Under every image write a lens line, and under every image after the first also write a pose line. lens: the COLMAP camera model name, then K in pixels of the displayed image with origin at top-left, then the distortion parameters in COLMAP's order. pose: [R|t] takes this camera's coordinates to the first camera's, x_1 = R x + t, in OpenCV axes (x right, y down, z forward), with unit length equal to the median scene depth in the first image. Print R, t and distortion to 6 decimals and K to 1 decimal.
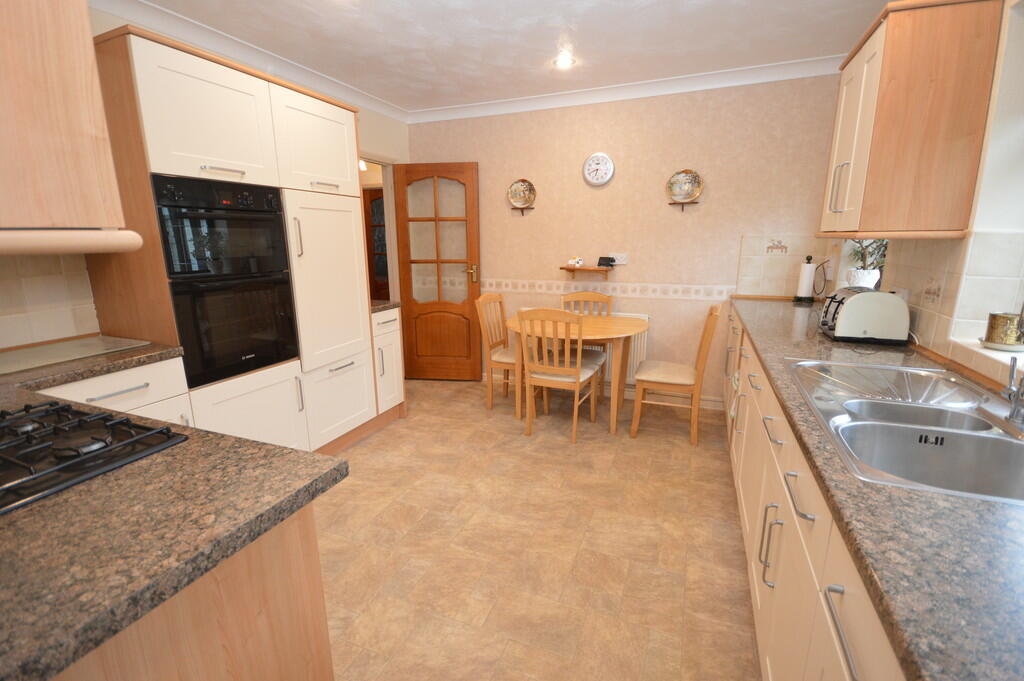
lens RADIAL K [[456.2, 0, 509.9], [0, 456.2, 340.5], [0, 0, 1]] dist [0.002458, 0.000218]
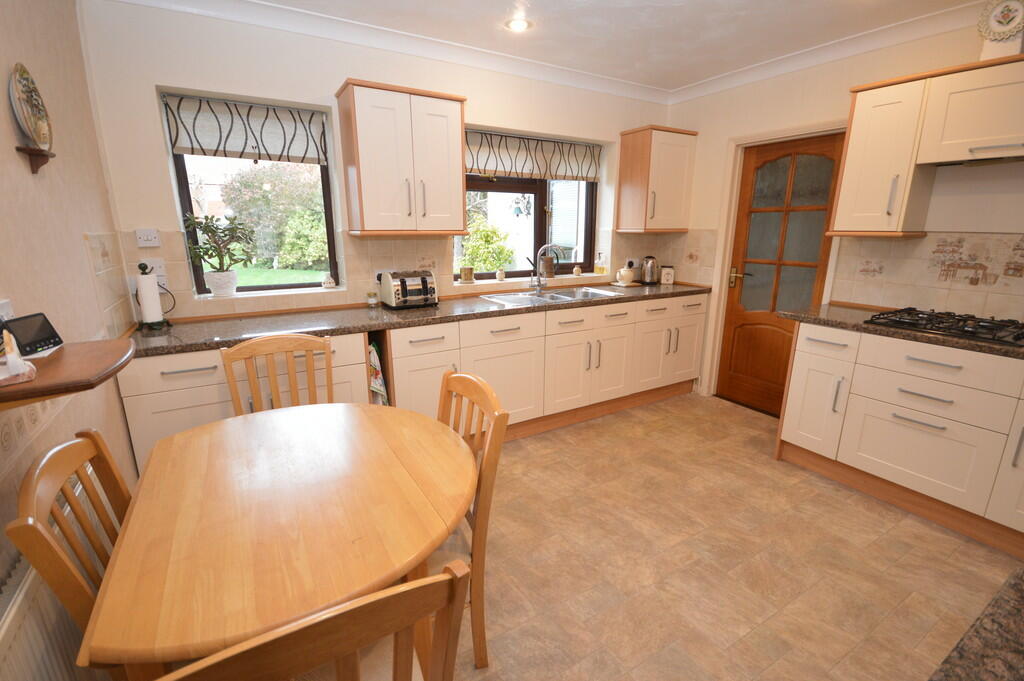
lens RADIAL K [[456.2, 0, 513.8], [0, 456.2, 344.5], [0, 0, 1]] dist [0.002458, 0.000218]
pose [[-0.803034, -0.135292, 0.580373, -0.295837], [0.140435, 0.903499, 0.404930, -0.379178], [-0.579150, 0.406677, -0.706540, 1.667012]]
